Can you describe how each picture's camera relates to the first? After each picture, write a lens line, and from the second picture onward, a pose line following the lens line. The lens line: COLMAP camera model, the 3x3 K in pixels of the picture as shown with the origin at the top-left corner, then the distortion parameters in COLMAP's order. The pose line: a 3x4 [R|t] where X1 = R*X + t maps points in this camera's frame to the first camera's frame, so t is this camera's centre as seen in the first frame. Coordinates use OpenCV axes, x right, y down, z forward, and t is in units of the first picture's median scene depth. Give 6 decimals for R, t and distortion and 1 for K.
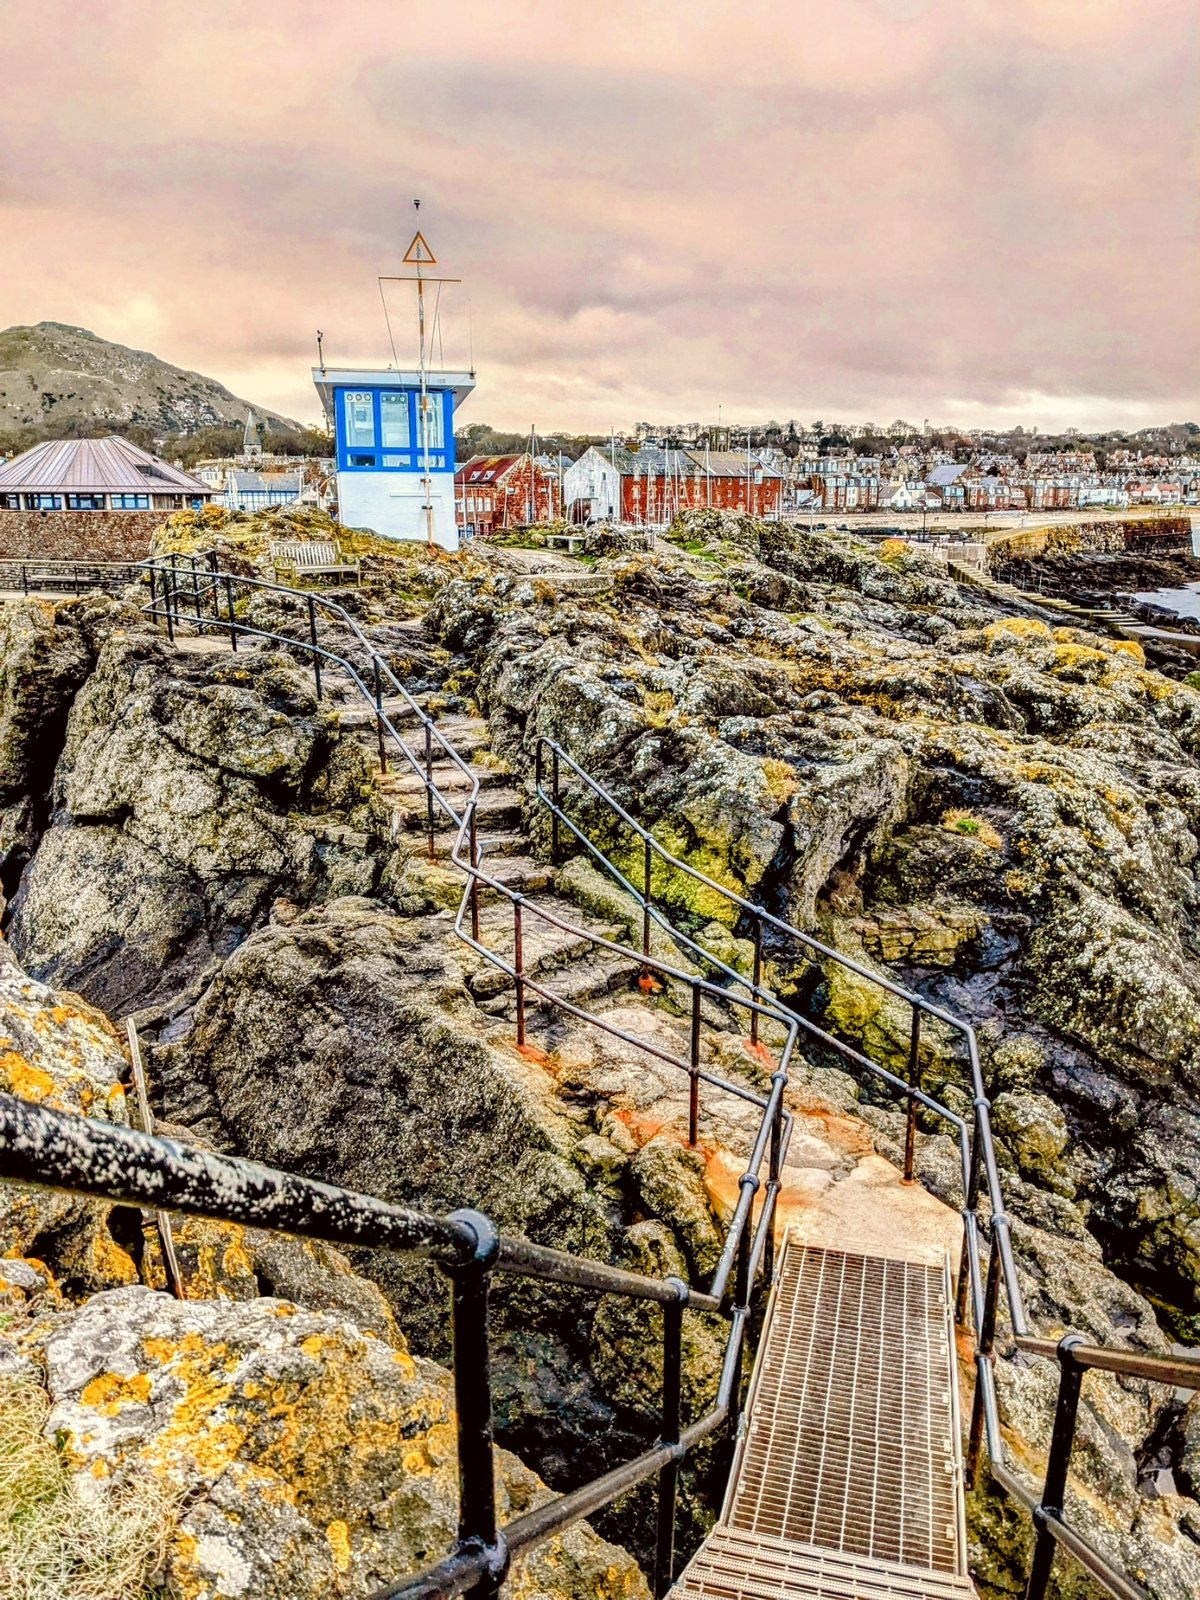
lens RADIAL K [[1252.2, 0, 594.6], [0, 1252.2, 798.1], [0, 0, 1]] dist [0.093507, -0.197027]
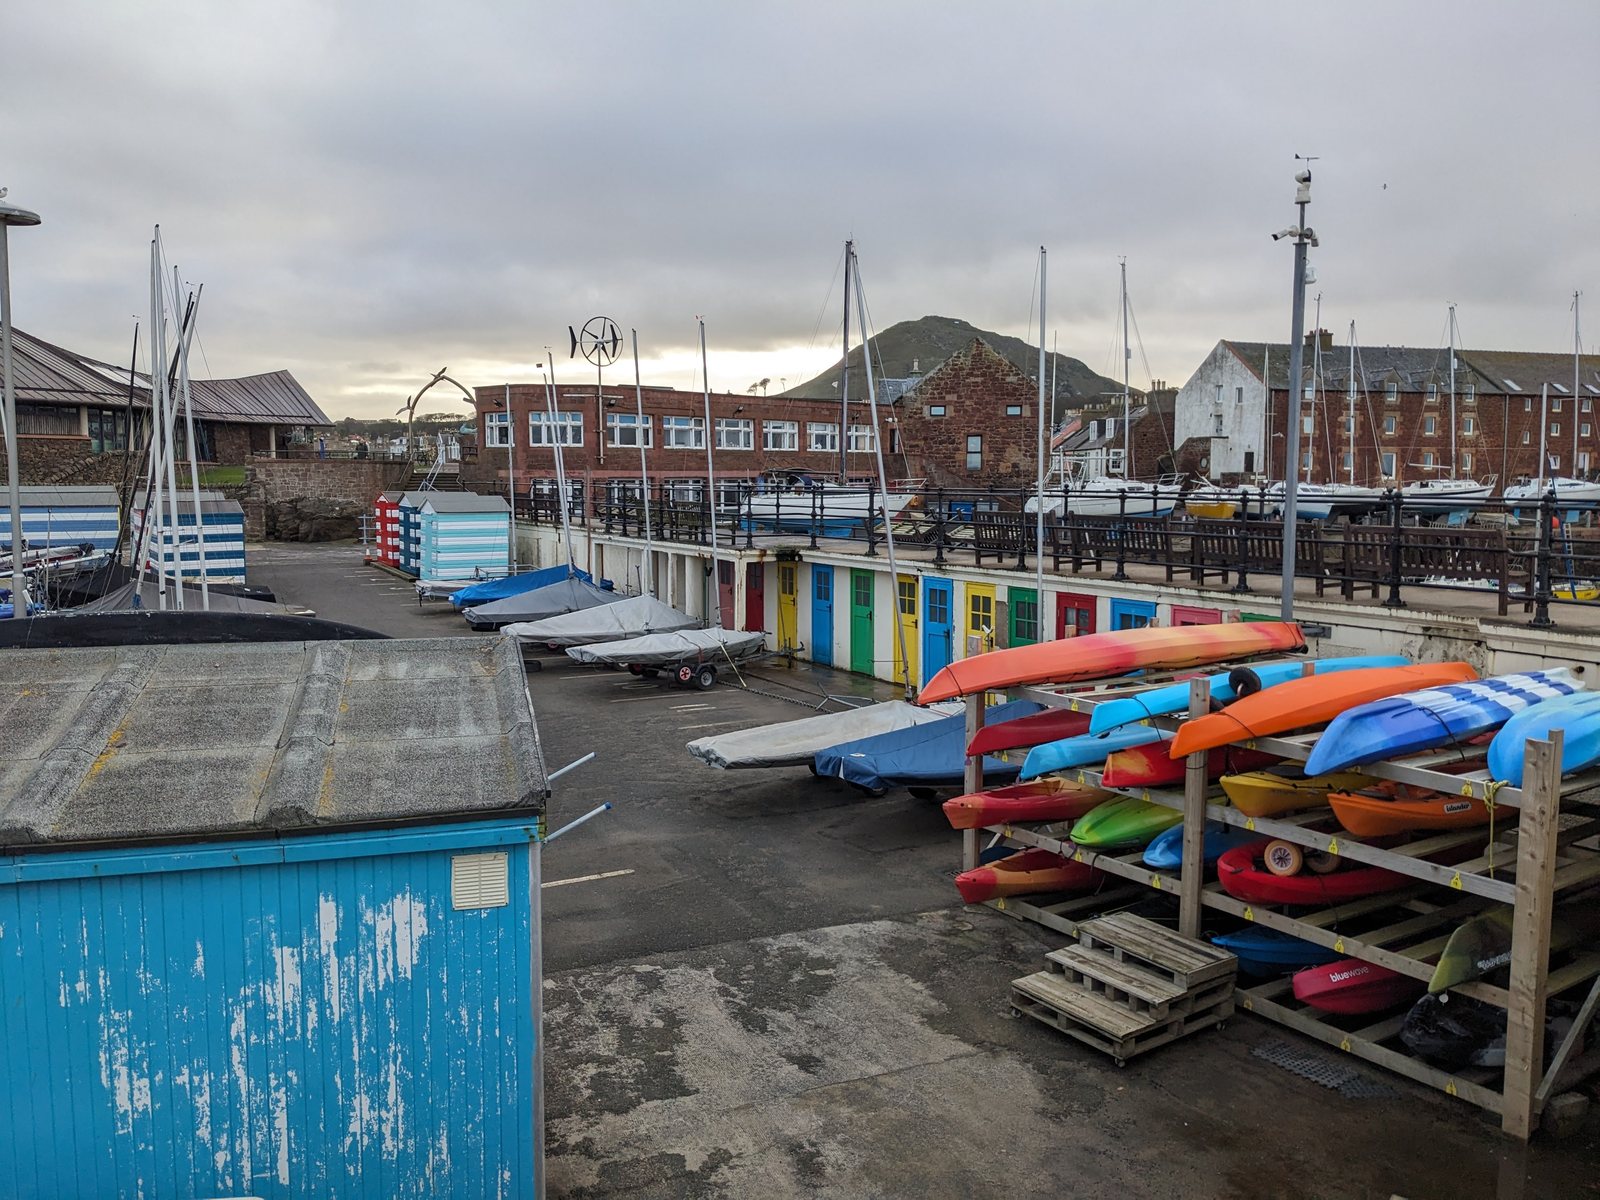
lens RADIAL K [[1252.2, 0, 800.0], [0, 1252.2, 600.0], [0, 0, 1]] dist [0.093507, -0.197027]
pose [[0.871619, 0.049410, -0.487688, 1.271339], [-0.114227, 0.987990, -0.104054, -1.177125], [0.476690, 0.146403, 0.866795, 5.712197]]
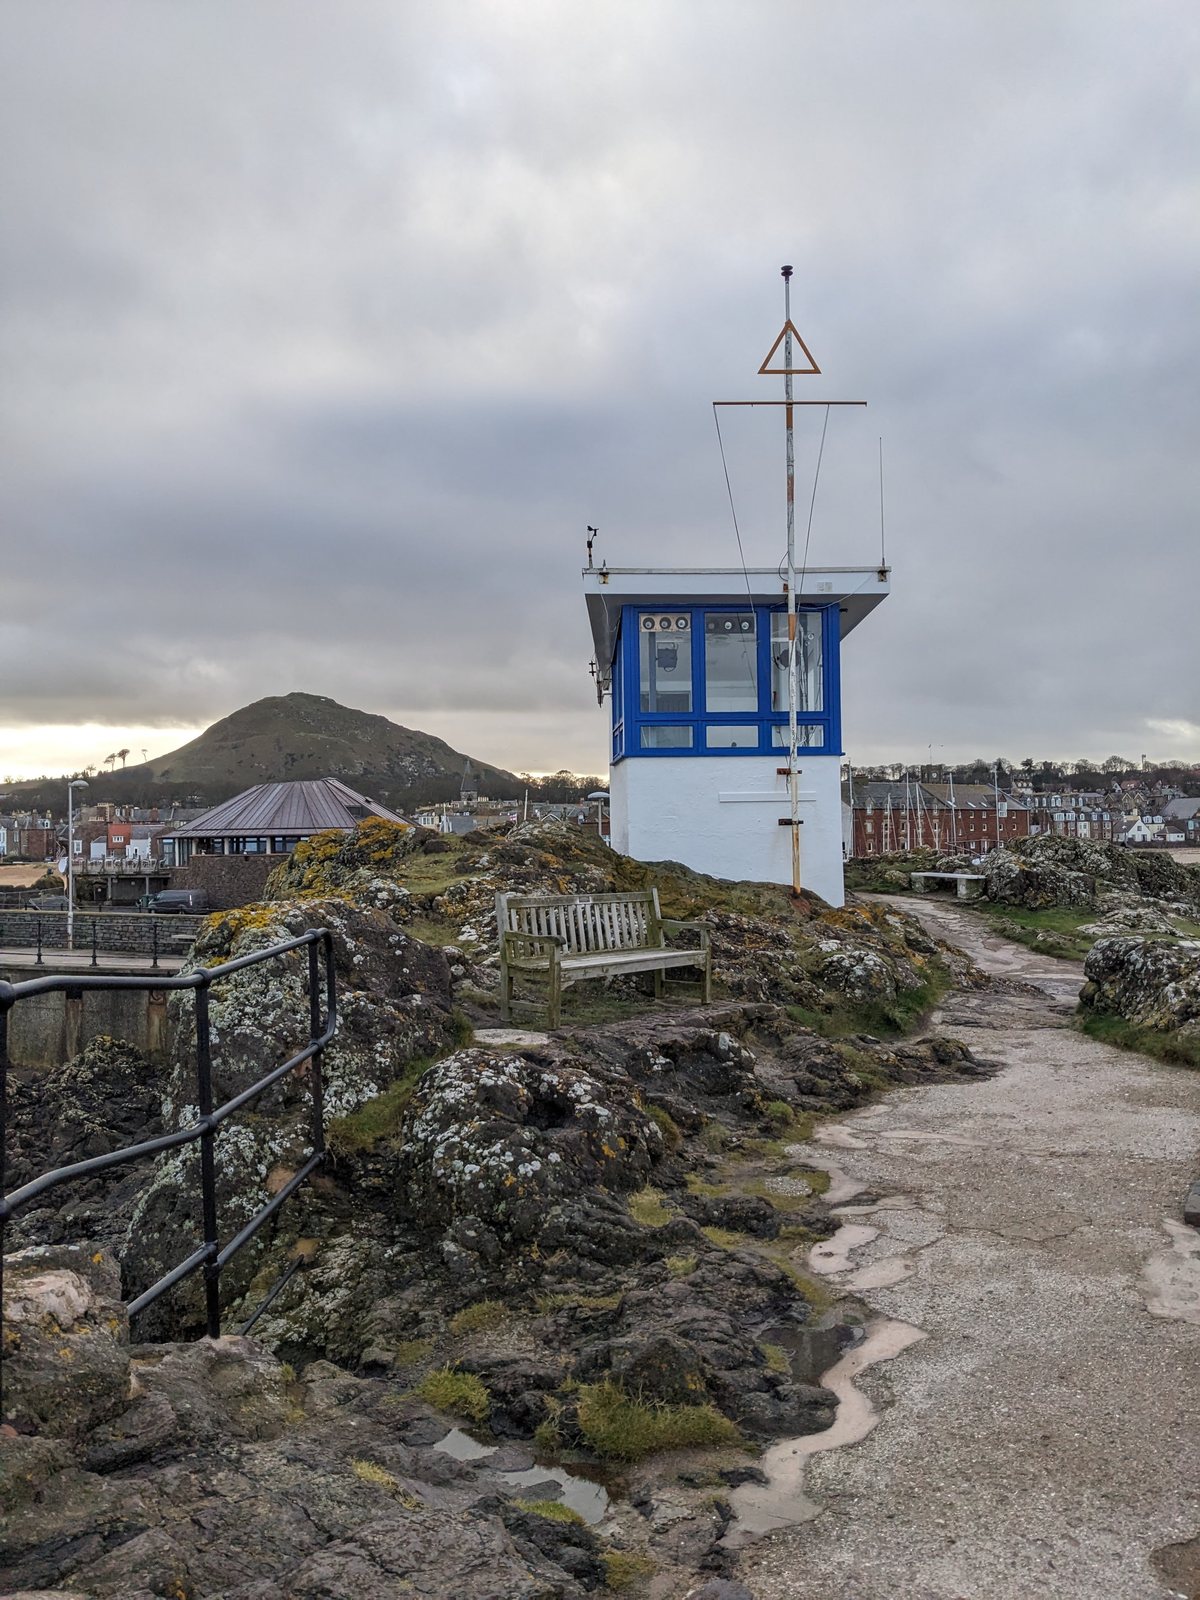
lens RADIAL K [[1252.2, 0, 594.6], [0, 1252.2, 798.1], [0, 0, 1]] dist [0.093507, -0.197027]
pose [[0.987772, -0.019183, -0.154723, -0.274289], [-0.022239, 0.964918, -0.261609, -0.216651], [0.154314, 0.261851, 0.952692, 1.032882]]
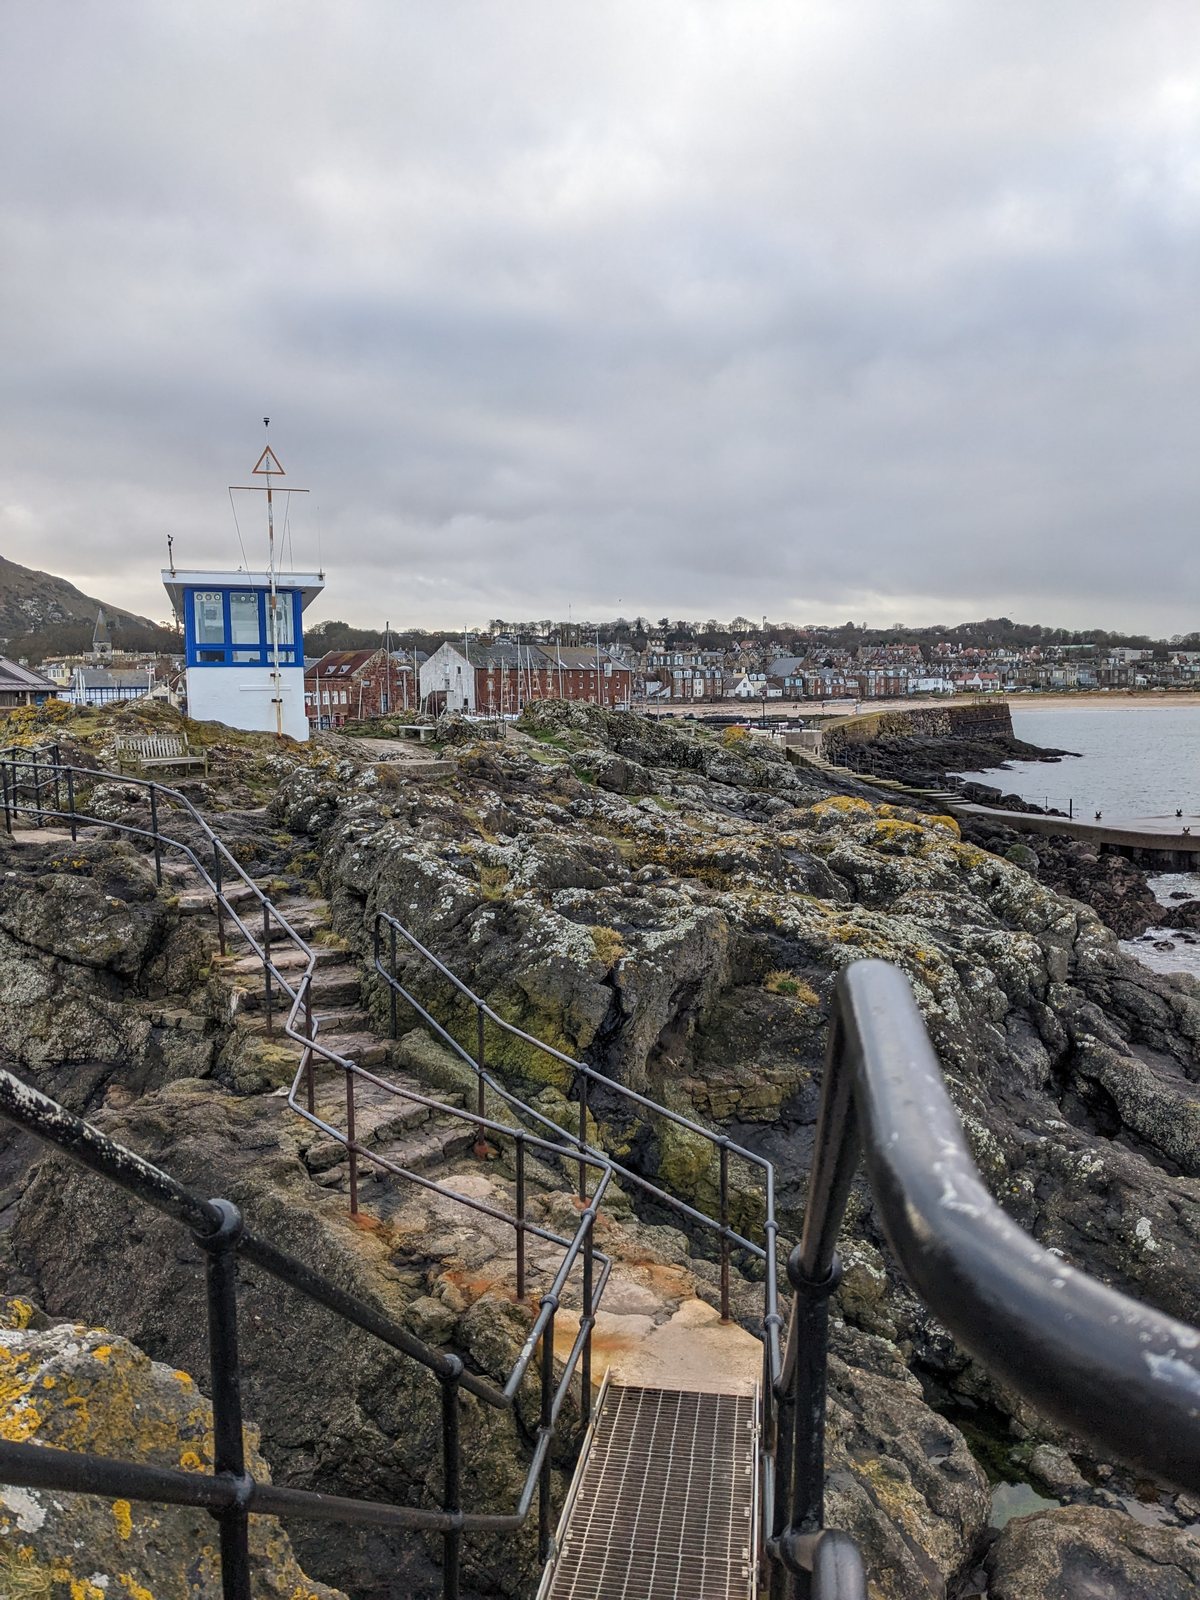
lens RADIAL K [[1254.3, 0, 590.8], [0, 1254.3, 802.3], [0, 0, 1]] dist [0.086095, -0.158720]
pose [[0.993912, -0.019932, 0.108362, 0.015873], [0.035377, 0.989156, -0.142541, 0.011862], [-0.104346, 0.145507, 0.983839, -0.043285]]
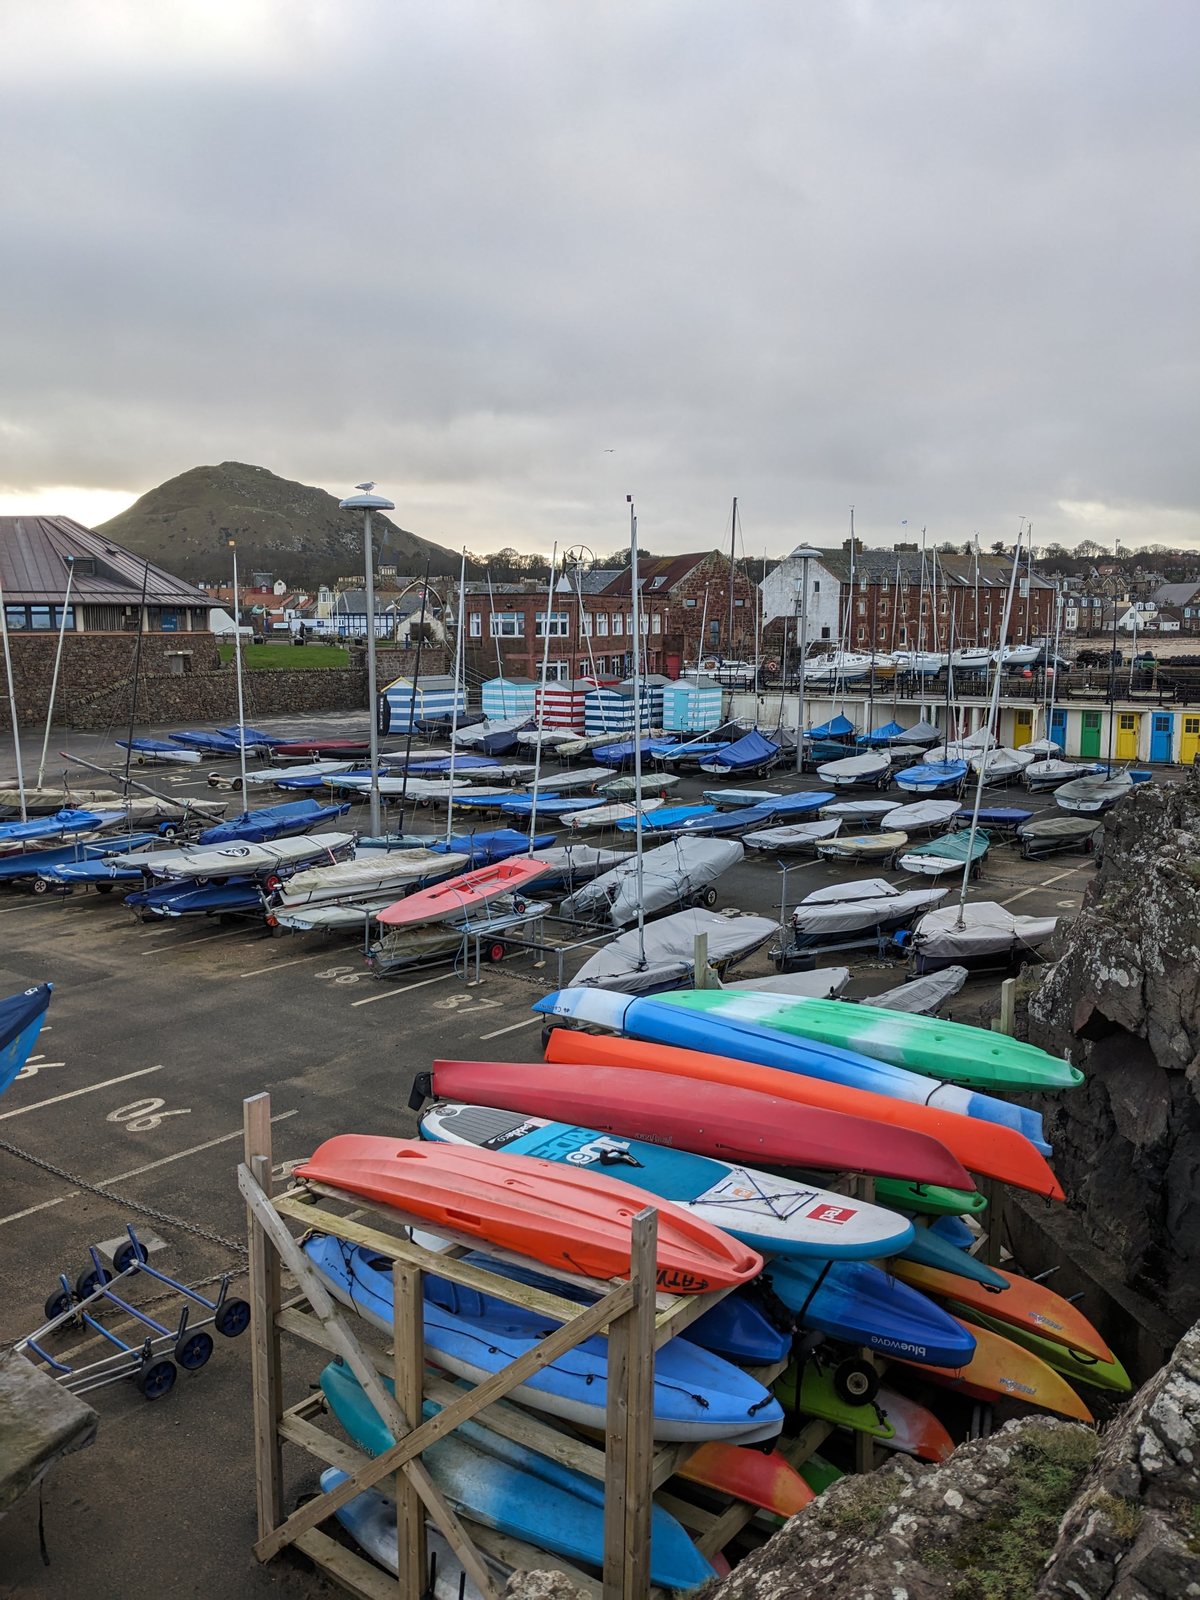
lens RADIAL K [[1252.2, 0, 594.6], [0, 1252.2, 798.1], [0, 0, 1]] dist [0.093507, -0.197027]
pose [[0.992882, 0.013419, -0.118340, -0.373691], [-0.024803, 0.995143, -0.095261, -0.774501], [0.116487, 0.097518, 0.988393, 3.474808]]
